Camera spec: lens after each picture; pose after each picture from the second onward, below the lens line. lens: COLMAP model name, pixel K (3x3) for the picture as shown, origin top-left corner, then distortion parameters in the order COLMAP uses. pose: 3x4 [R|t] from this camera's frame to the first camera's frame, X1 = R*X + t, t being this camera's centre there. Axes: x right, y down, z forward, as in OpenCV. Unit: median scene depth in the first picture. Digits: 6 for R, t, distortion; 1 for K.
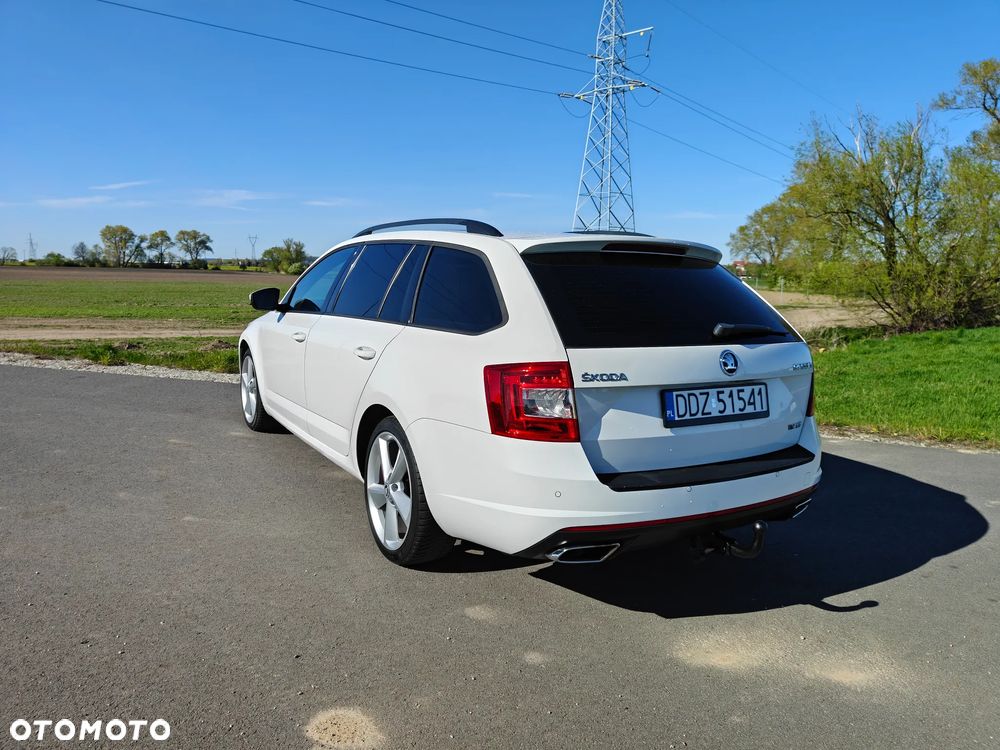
lens RADIAL K [[713.2, 0, 504.1], [0, 713.2, 393.0], [0, 0, 1]] dist [0.016846, -0.003670]
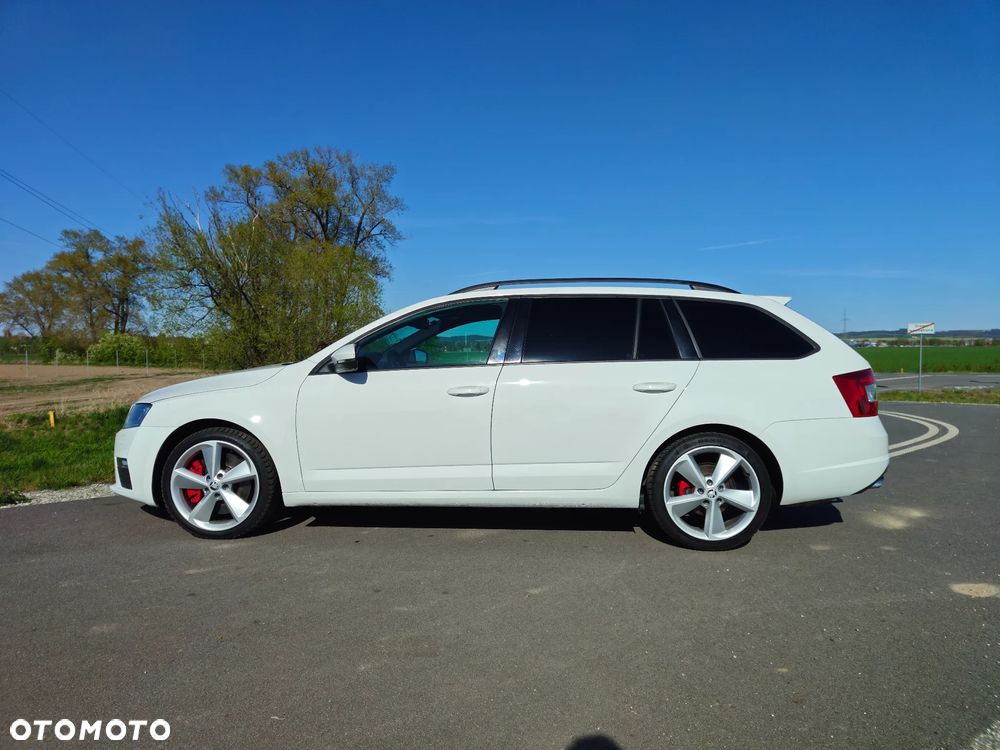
lens RADIAL K [[713.2, 0, 498.9], [0, 713.2, 378.0], [0, 0, 1]] dist [0.016846, -0.003670]
pose [[0.574887, -0.059215, 0.816088, -0.158271], [0.156093, 0.986998, -0.038342, -0.008017], [-0.803206, 0.149428, 0.576655, 0.063056]]
